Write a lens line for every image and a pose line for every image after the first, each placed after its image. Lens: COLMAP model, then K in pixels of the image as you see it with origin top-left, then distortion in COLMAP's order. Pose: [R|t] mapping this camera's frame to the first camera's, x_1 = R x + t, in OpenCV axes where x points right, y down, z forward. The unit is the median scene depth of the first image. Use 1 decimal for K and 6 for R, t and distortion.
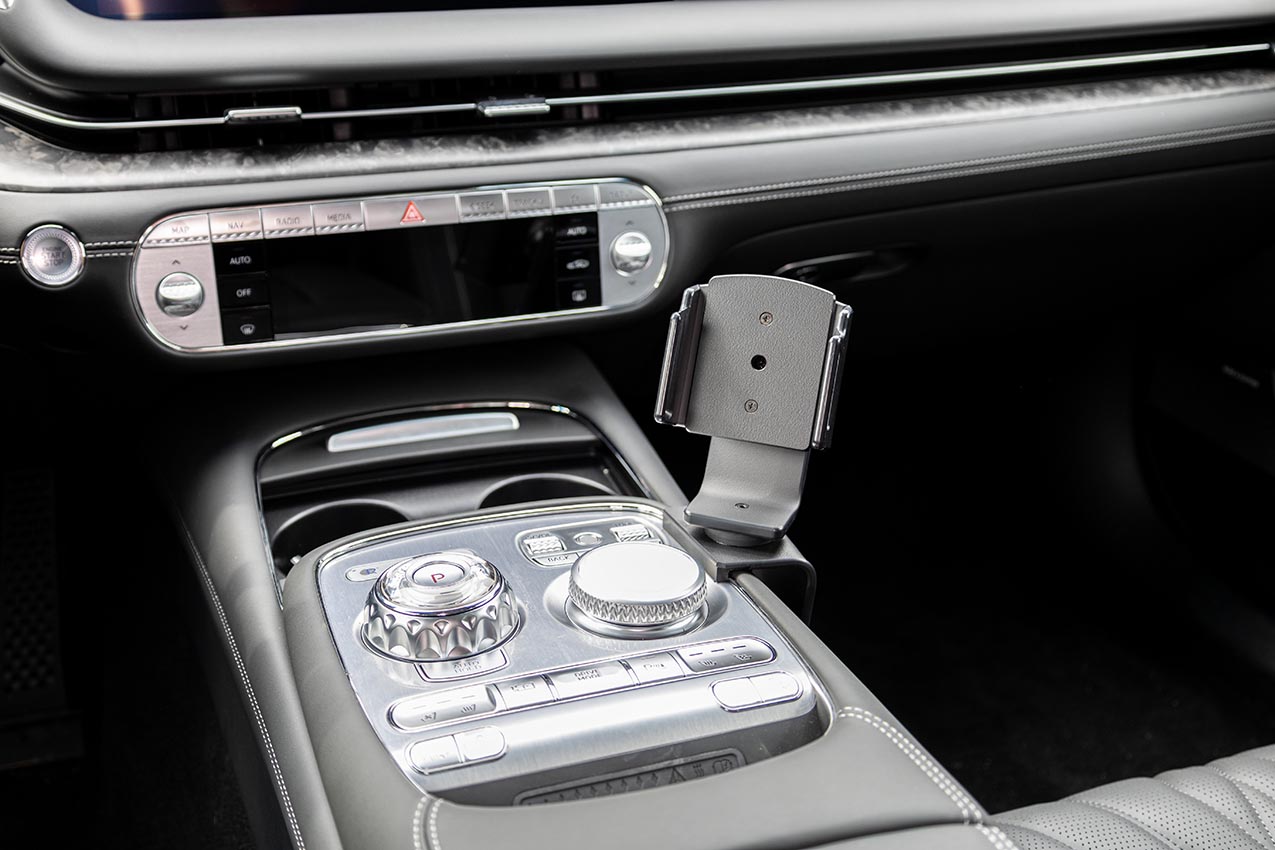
lens RADIAL K [[1511.3, 0, 636.7], [0, 1511.3, 430.2], [0, 0, 1]] dist [0.015701, 0.000000]
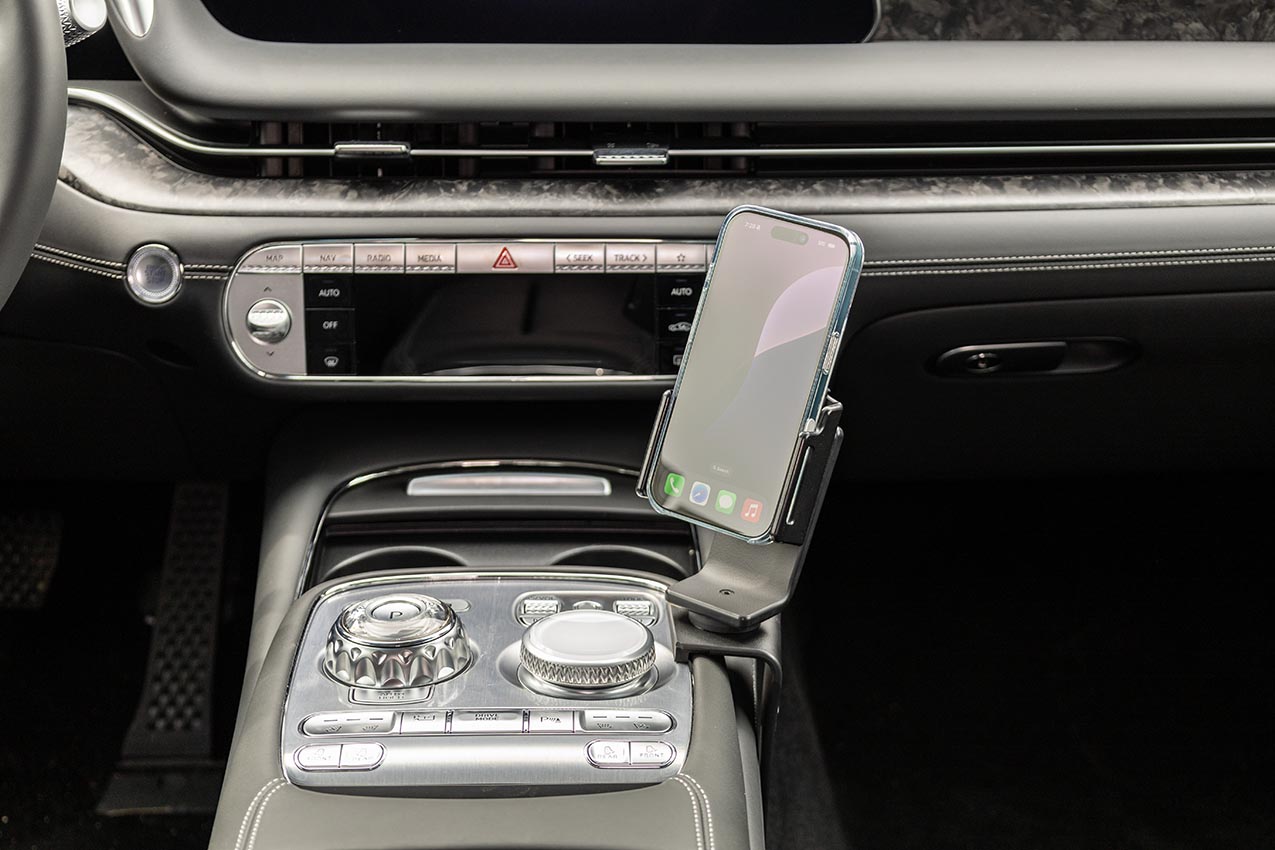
lens RADIAL K [[2435.5, 0, 640.2], [0, 2435.5, 447.4], [0, 0, 1]] dist [0.008241, 0.000000]
pose [[0.947503, 0.111097, -0.299825, 0.415320], [-0.121135, 0.992522, -0.015041, -0.011103], [0.295912, 0.050571, 0.953875, -0.458114]]
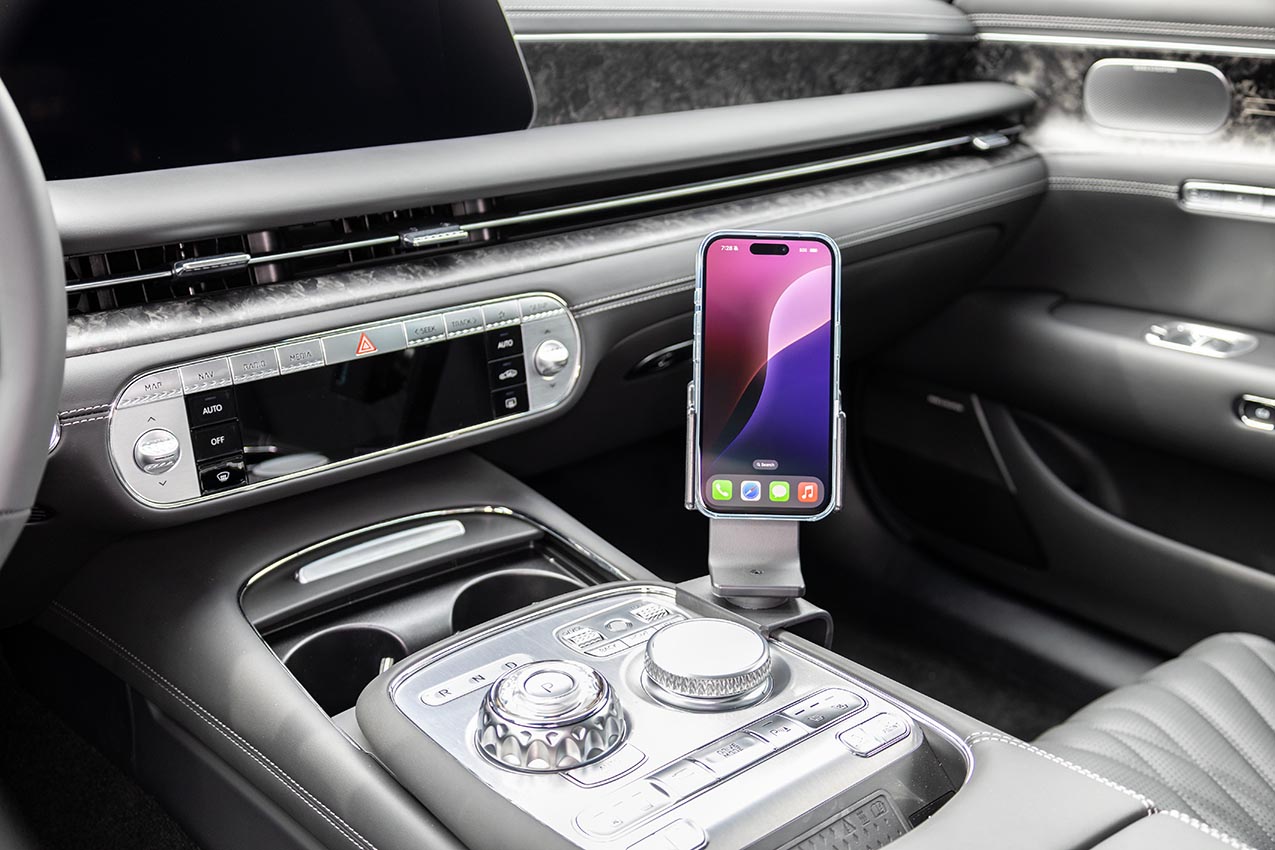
lens RADIAL K [[1327.5, 0, 635.6], [0, 1327.5, 431.6], [0, 0, 1]] dist [0.013719, 0.000000]
pose [[0.943368, -0.127473, 0.306280, -0.260969], [0.140320, 0.989900, -0.020203, -0.039244], [-0.300612, 0.062036, 0.951727, 0.075986]]
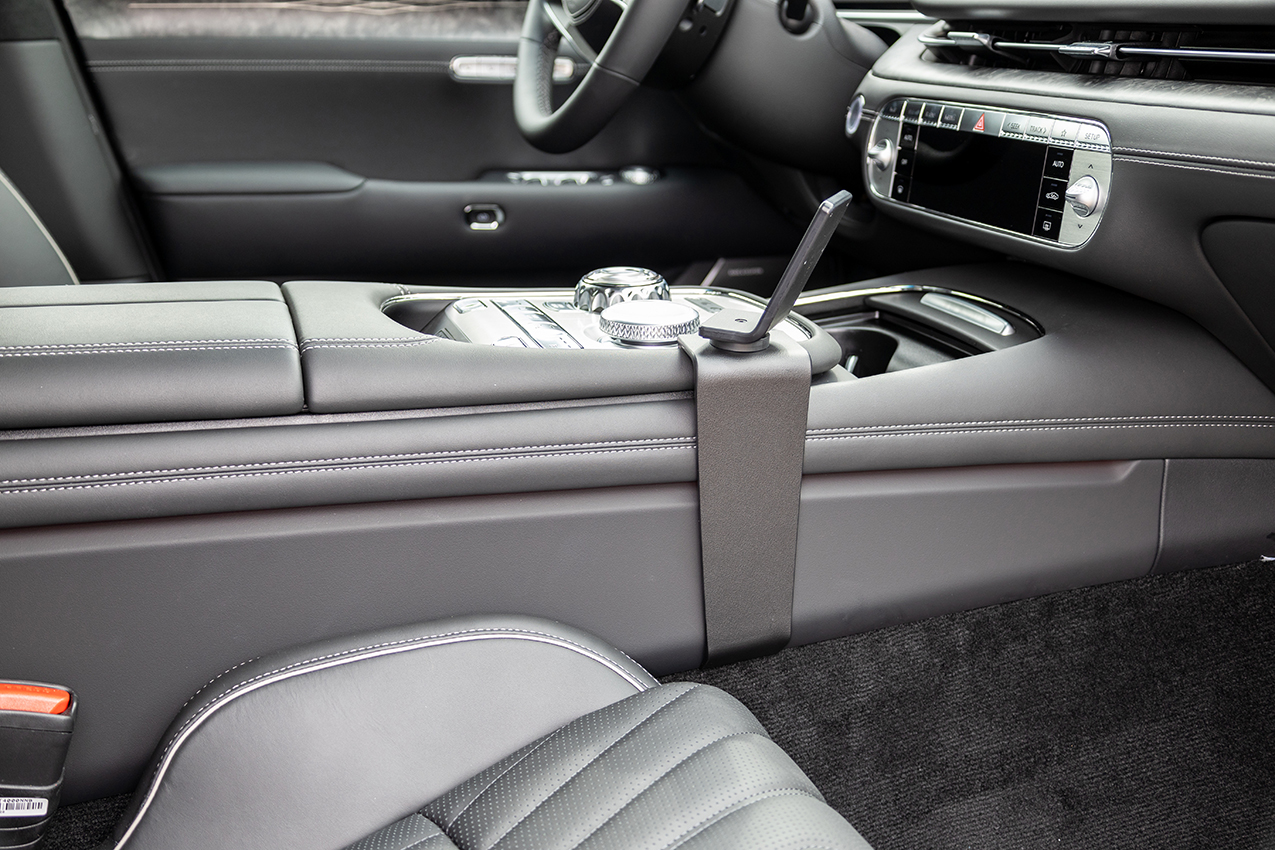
lens RADIAL K [[1362.5, 0, 629.1], [0, 1362.5, 428.5], [0, 0, 1]] dist [0.018268, 0.000000]
pose [[-0.051385, 0.289769, -0.955716, 0.984258], [-0.372225, 0.882468, 0.287574, -0.137064], [0.926719, 0.370518, 0.062514, 0.761706]]
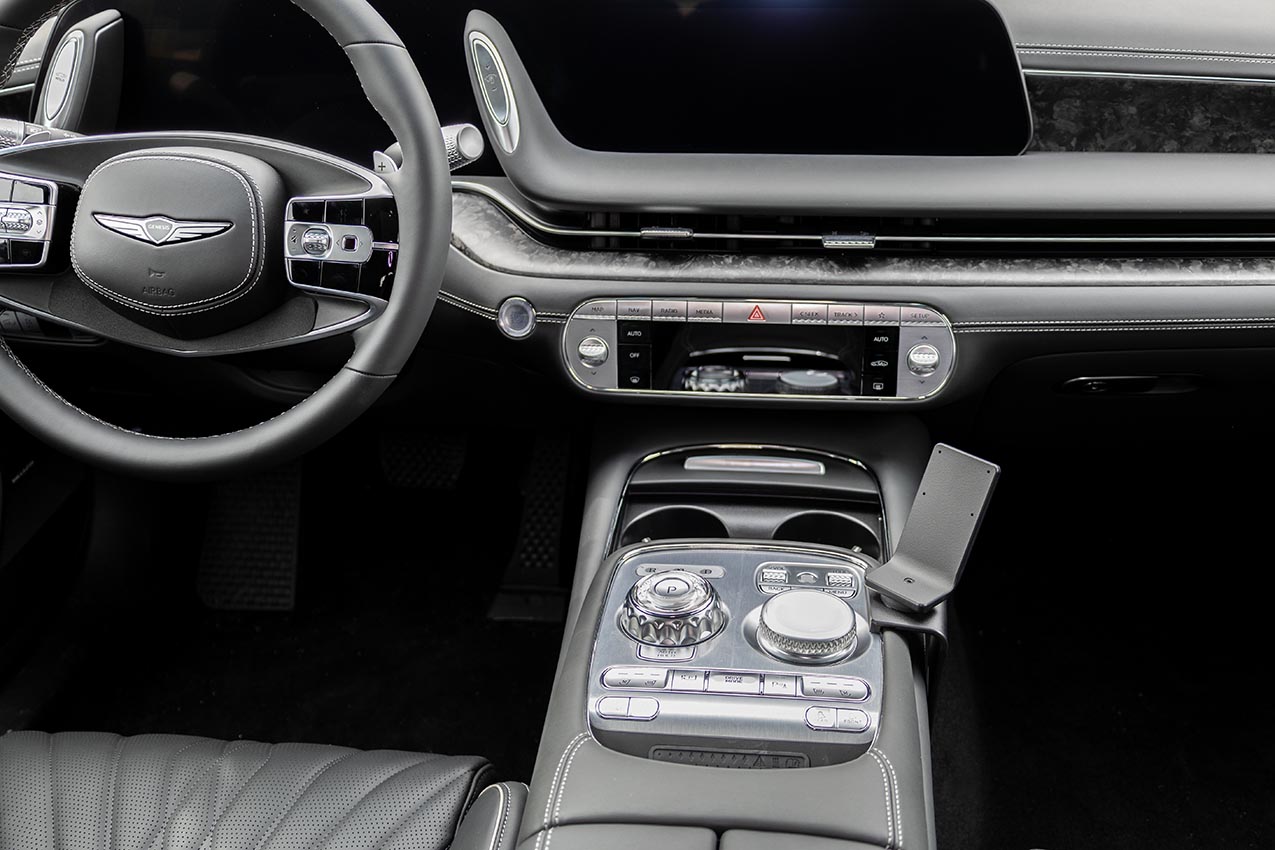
lens RADIAL K [[1393.3, 0, 626.7], [0, 1393.3, 434.3], [0, 0, 1]] dist [0.006300, 0.000000]
pose [[0.891998, 0.175580, -0.416546, 0.296602], [-0.145633, 0.983973, 0.102898, -0.148974], [0.427937, -0.031122, 0.903272, -0.208332]]
